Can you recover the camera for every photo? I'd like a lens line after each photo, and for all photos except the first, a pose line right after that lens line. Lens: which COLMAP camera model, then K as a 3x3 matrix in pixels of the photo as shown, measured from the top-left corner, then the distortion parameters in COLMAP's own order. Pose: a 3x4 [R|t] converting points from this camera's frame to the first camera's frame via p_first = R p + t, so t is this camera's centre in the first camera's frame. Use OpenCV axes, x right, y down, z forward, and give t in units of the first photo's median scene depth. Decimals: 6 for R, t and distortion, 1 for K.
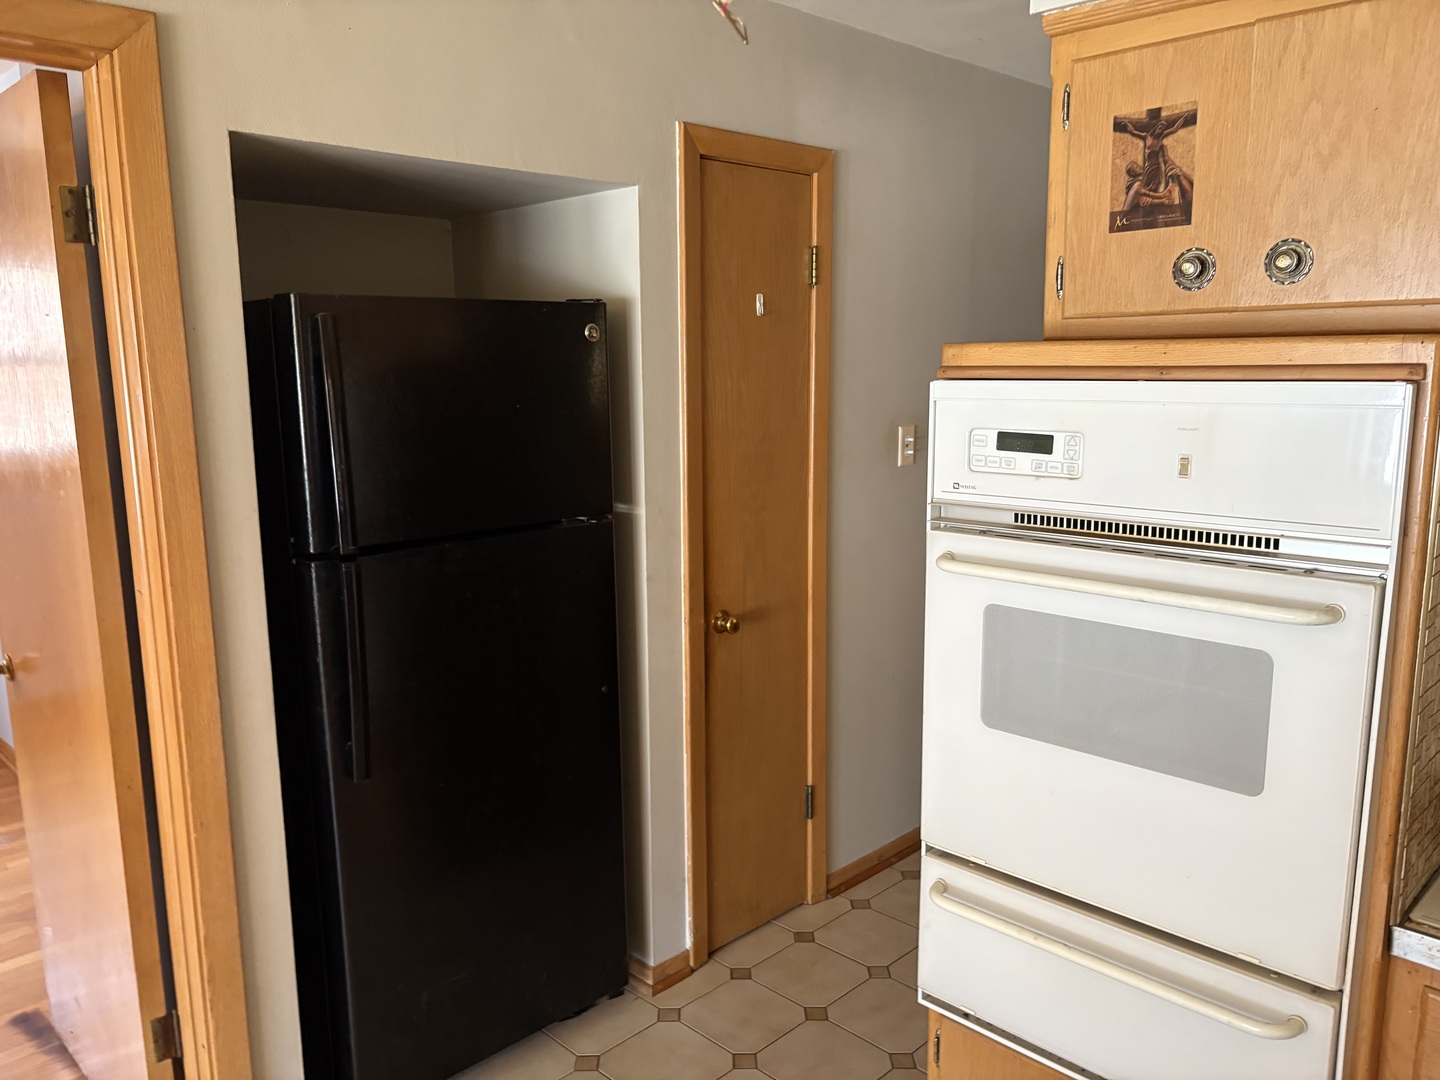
lens RADIAL K [[1093.6, 0, 718.6], [0, 1093.6, 549.5], [0, 0, 1]] dist [0.039289, -0.049310]
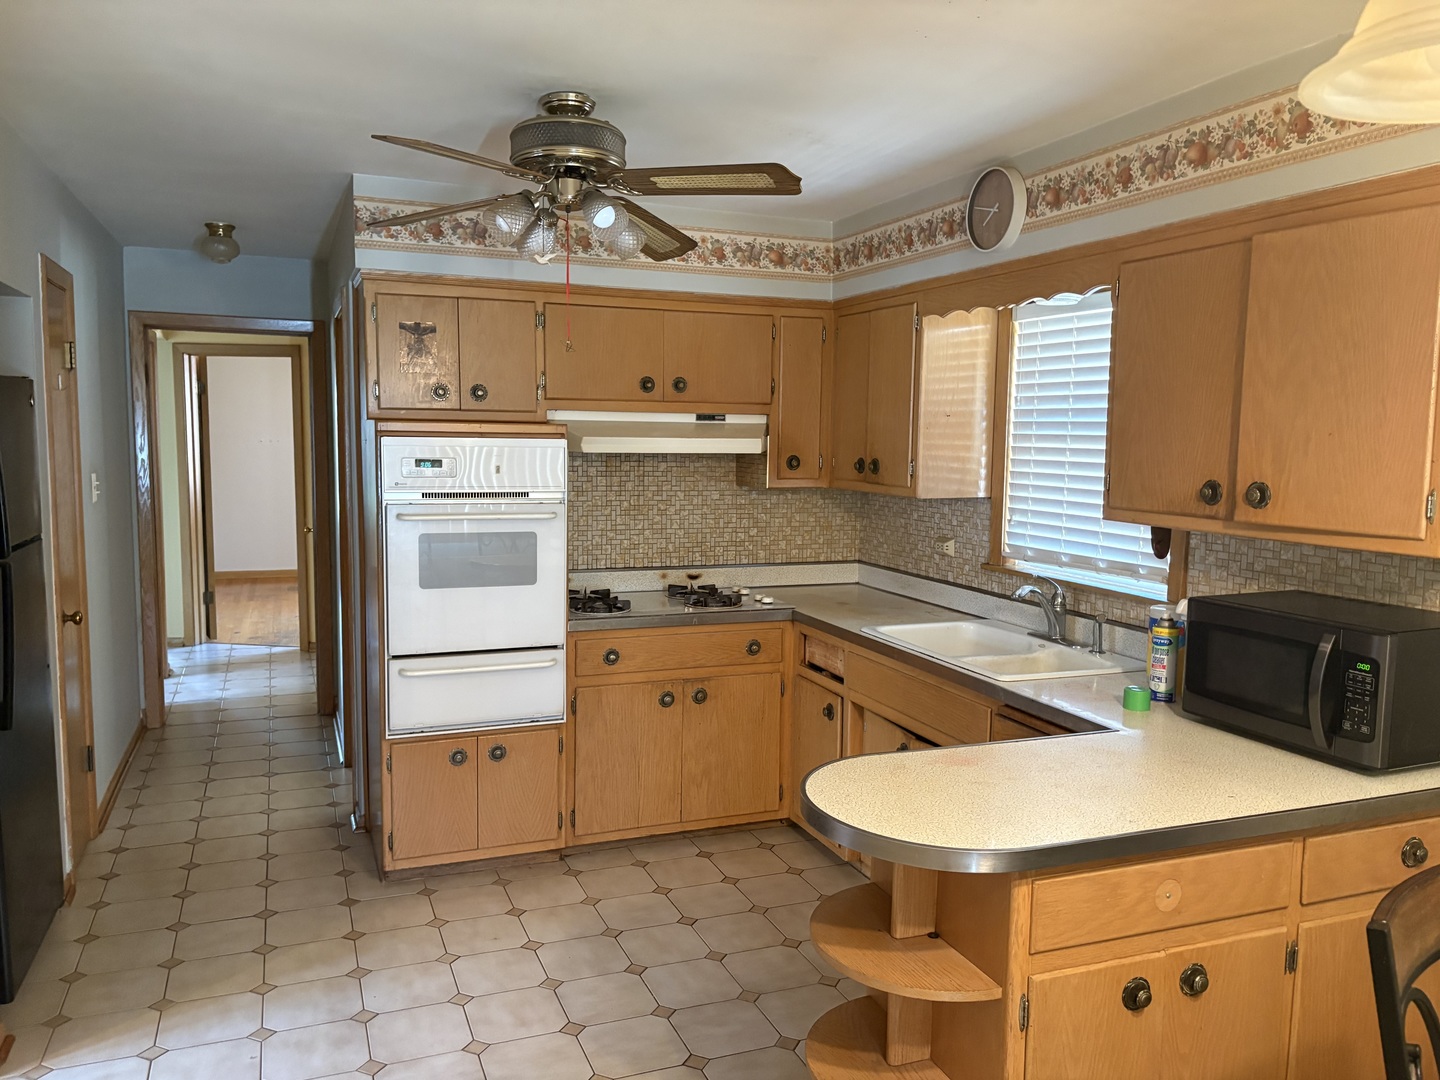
lens RADIAL K [[1093.6, 0, 718.6], [0, 1093.6, 540.8], [0, 0, 1]] dist [0.039289, -0.049310]
pose [[0.387823, -0.073683, 0.918784, -1.652387], [0.141062, 0.989802, 0.019836, 0.108564], [-0.910876, 0.121912, 0.394262, -0.475177]]
